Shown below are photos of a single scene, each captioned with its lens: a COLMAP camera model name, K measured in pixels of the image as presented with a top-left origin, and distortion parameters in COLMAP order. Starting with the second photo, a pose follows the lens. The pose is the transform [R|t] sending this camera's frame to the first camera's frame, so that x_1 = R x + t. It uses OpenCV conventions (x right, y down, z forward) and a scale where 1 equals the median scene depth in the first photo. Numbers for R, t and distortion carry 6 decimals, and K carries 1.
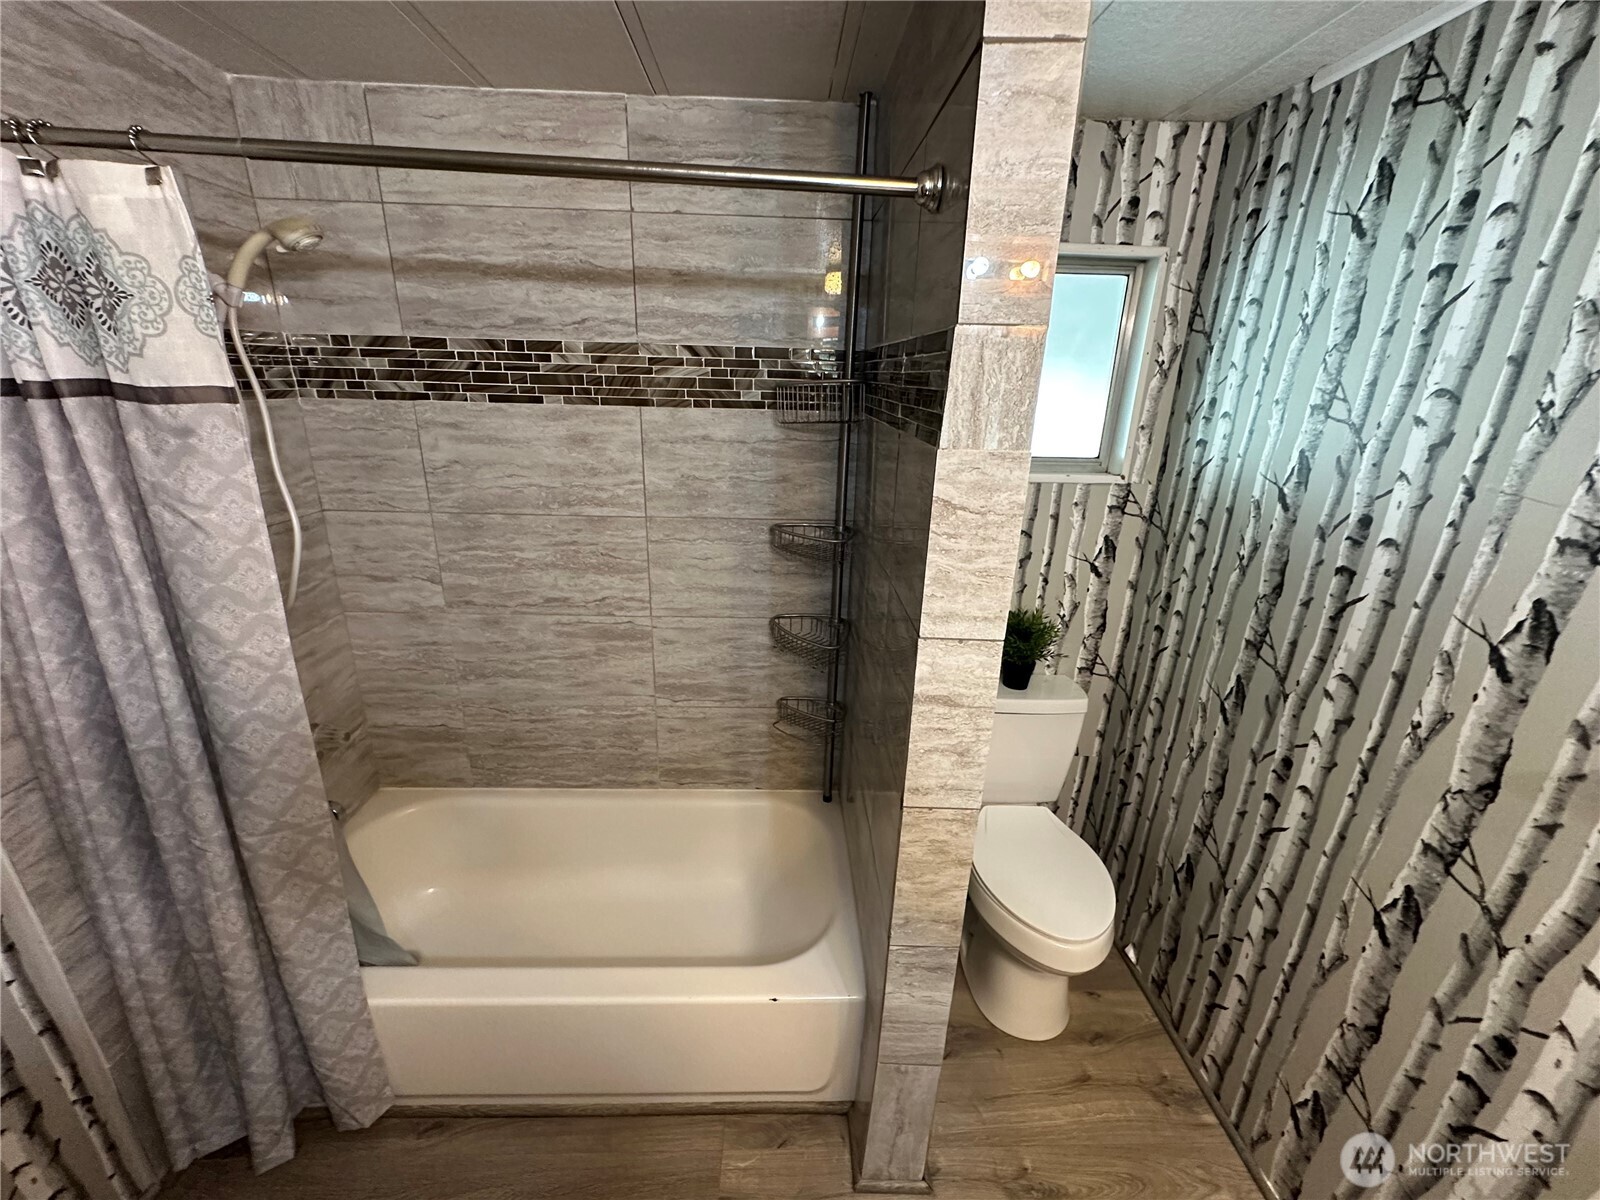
lens RADIAL K [[637.0, 0, 800.0], [0, 637.0, 598.1], [0, 0, 1]] dist [-0.003322, 0.000692]
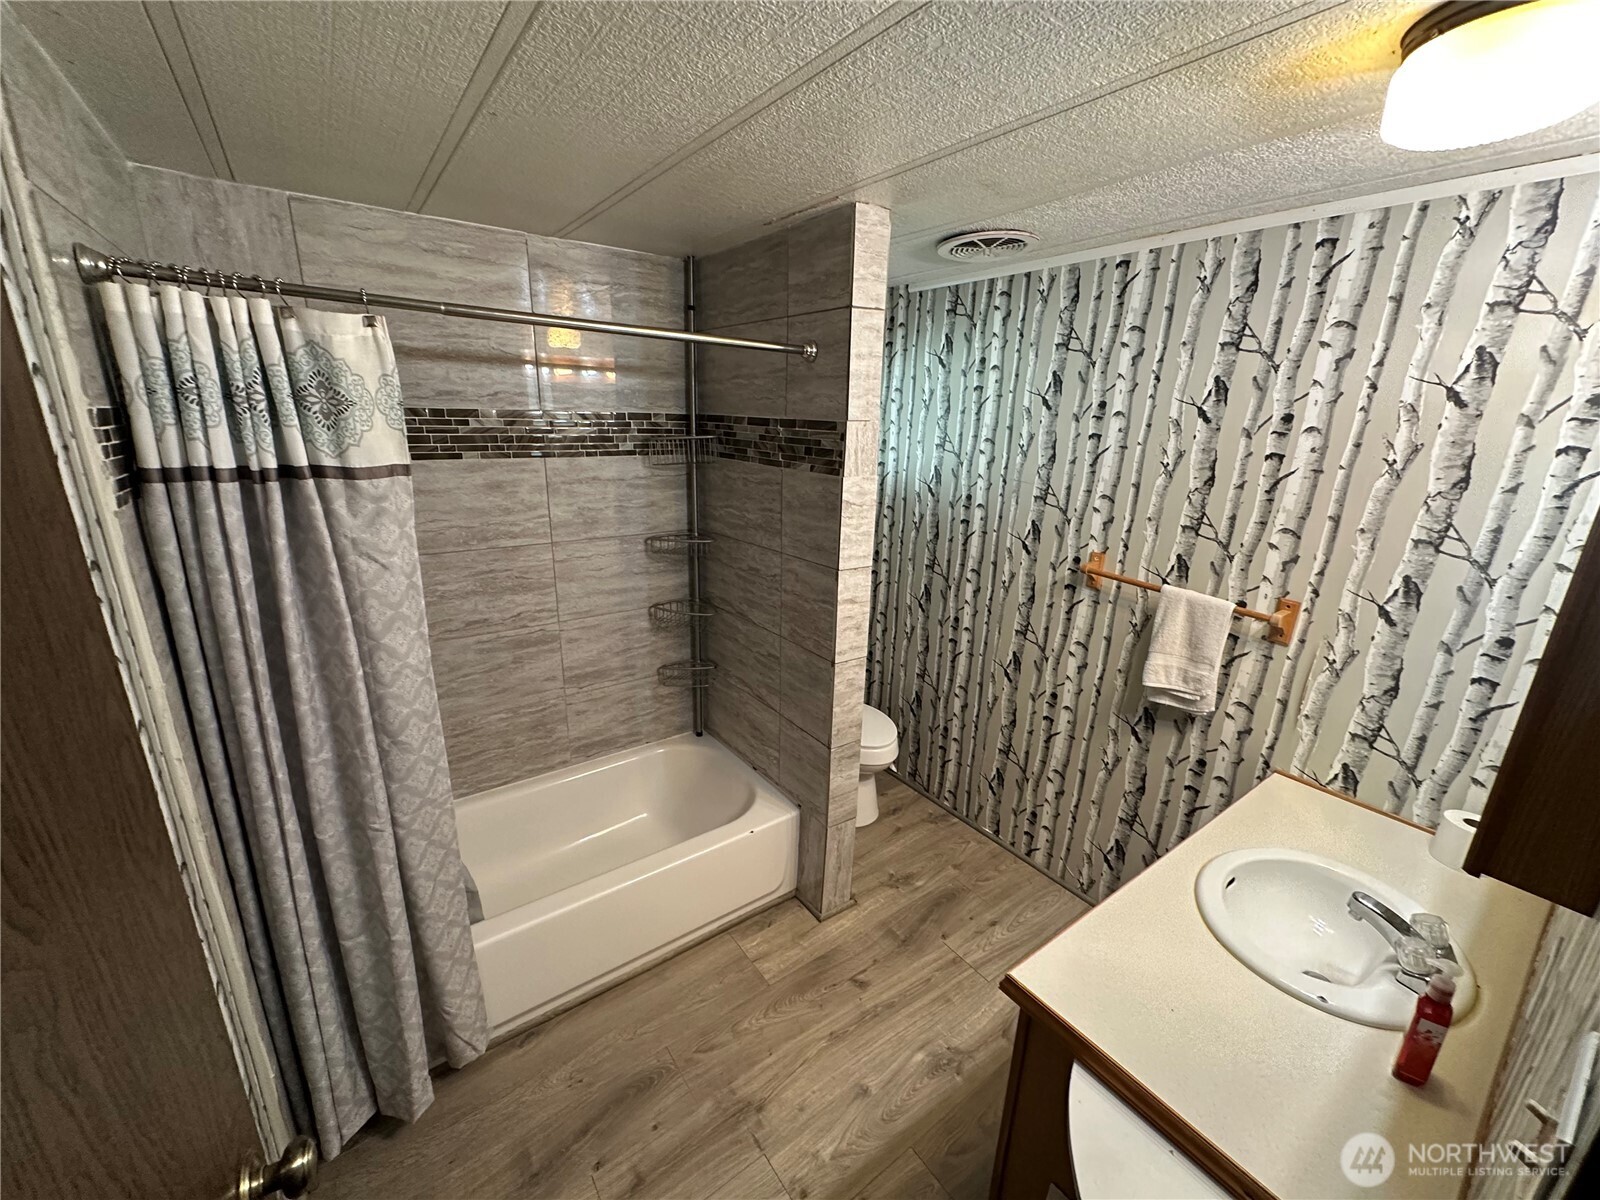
lens RADIAL K [[637.0, 0, 800.0], [0, 637.0, 598.1], [0, 0, 1]] dist [-0.003322, 0.000692]
pose [[0.825611, -0.164306, 0.539787, -0.651140], [0.181287, 0.983184, 0.021991, 0.052333], [-0.534323, 0.079700, 0.841515, -0.395544]]
